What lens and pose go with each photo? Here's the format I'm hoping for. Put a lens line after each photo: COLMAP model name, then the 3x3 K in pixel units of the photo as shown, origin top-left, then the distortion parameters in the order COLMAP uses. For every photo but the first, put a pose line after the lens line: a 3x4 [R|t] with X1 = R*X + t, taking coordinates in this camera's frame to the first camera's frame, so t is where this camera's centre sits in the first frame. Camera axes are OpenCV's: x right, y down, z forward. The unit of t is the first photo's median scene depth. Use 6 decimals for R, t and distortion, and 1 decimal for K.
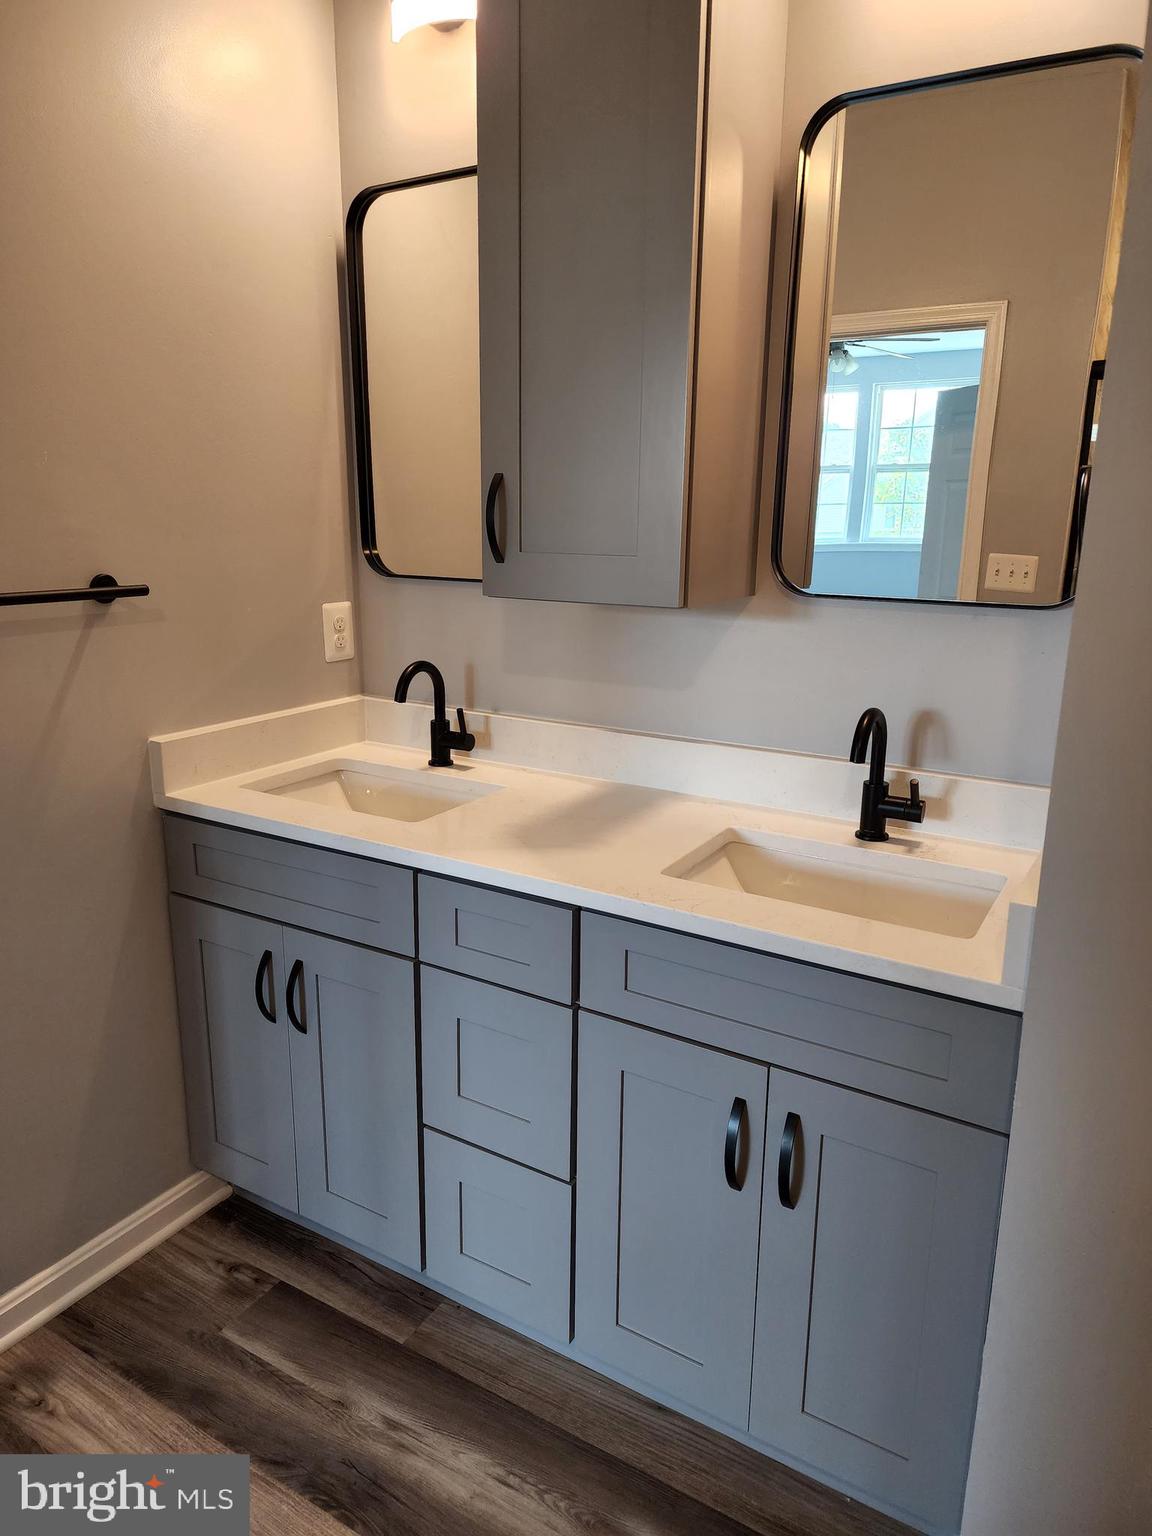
lens RADIAL K [[1029.8, 0, 568.9], [0, 1029.8, 752.1], [0, 0, 1]] dist [0.076035, -0.064305]
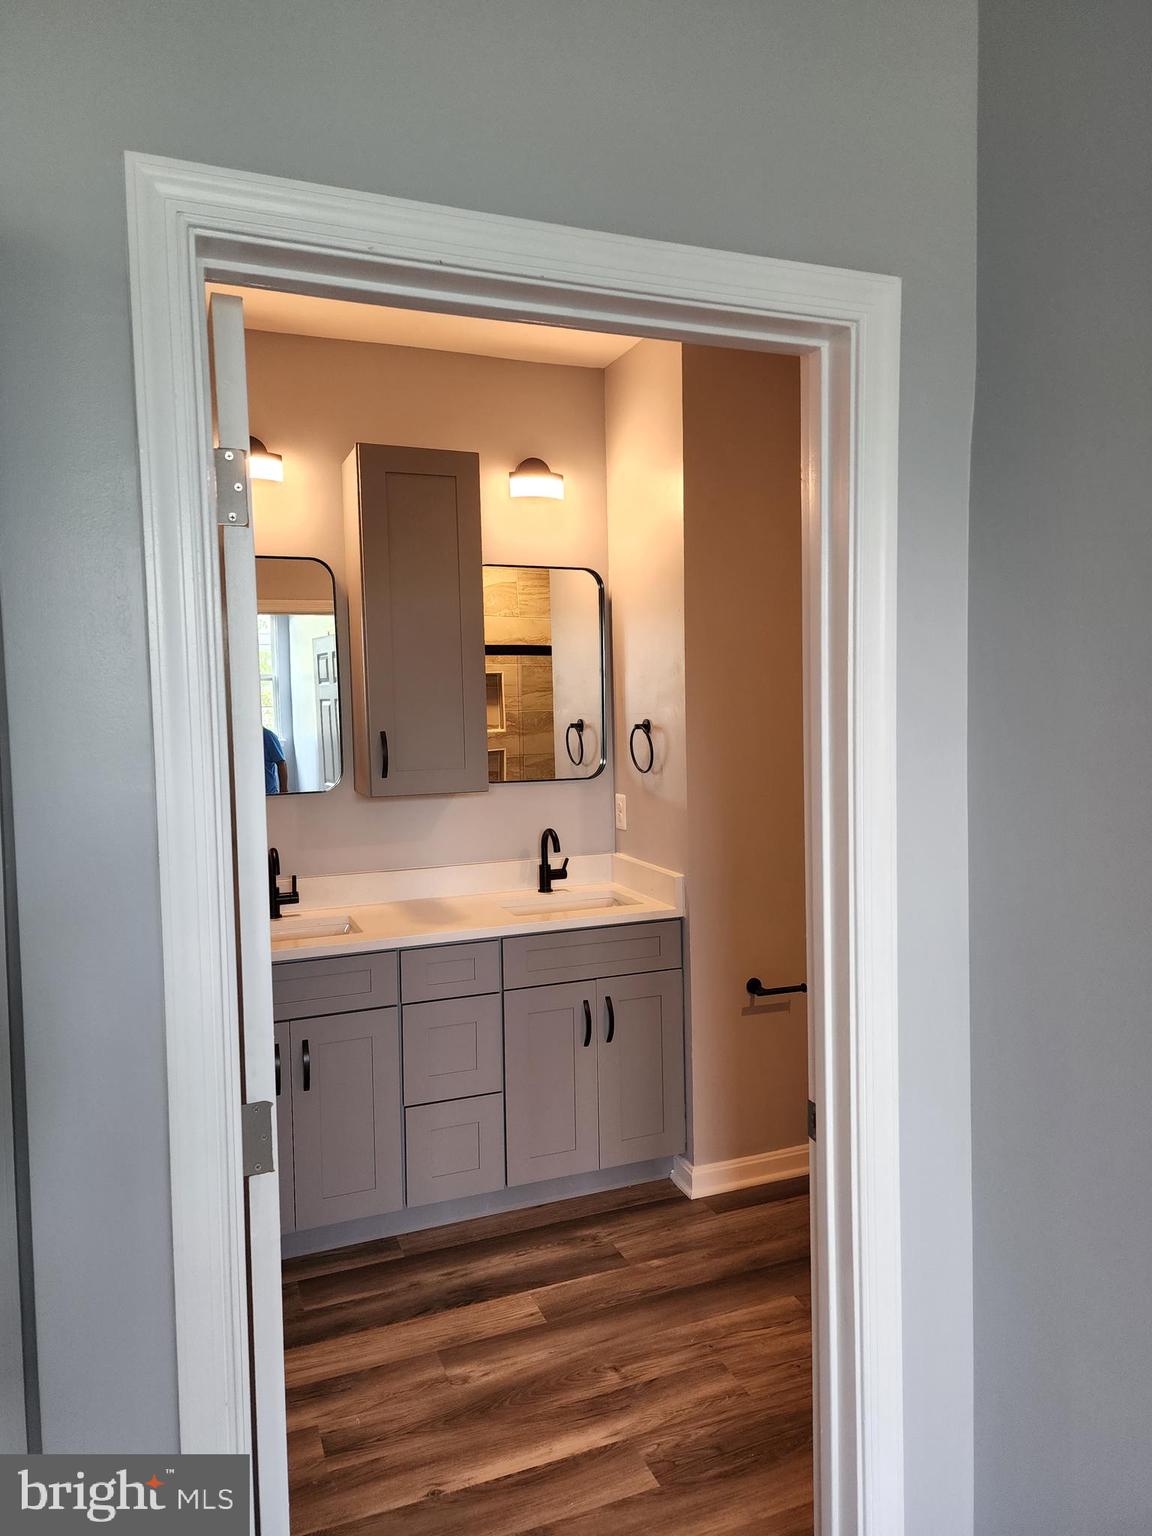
lens RADIAL K [[1029.8, 0, 549.9], [0, 1029.8, 760.1], [0, 0, 1]] dist [0.076035, -0.064305]
pose [[0.620536, -0.068353, 0.781193, -1.276617], [0.213265, 0.973356, -0.084238, 0.001131], [-0.754621, 0.218874, 0.618580, -0.348491]]
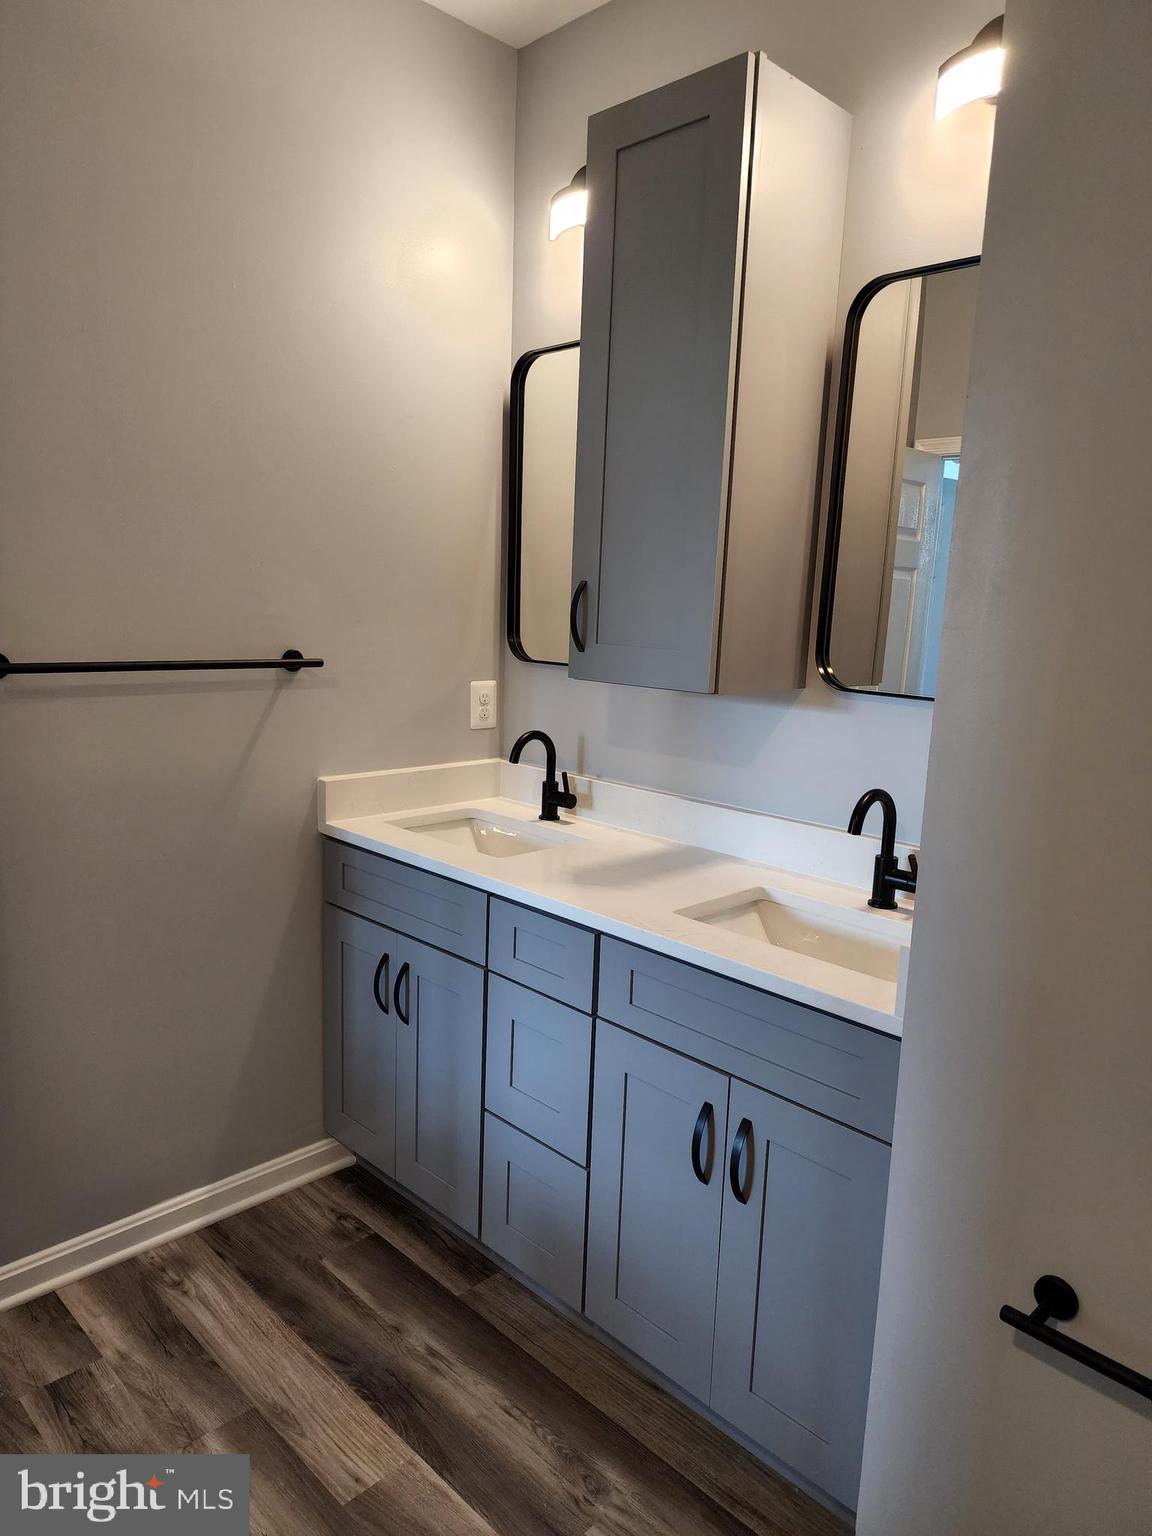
lens RADIAL K [[1029.8, 0, 577.0], [0, 1029.8, 773.7], [0, 0, 1]] dist [0.076035, -0.064305]
pose [[0.969973, 0.066443, -0.233963, 0.219951], [-0.082442, 0.994832, -0.059268, 0.033581], [0.228816, 0.076777, 0.970437, -0.174229]]
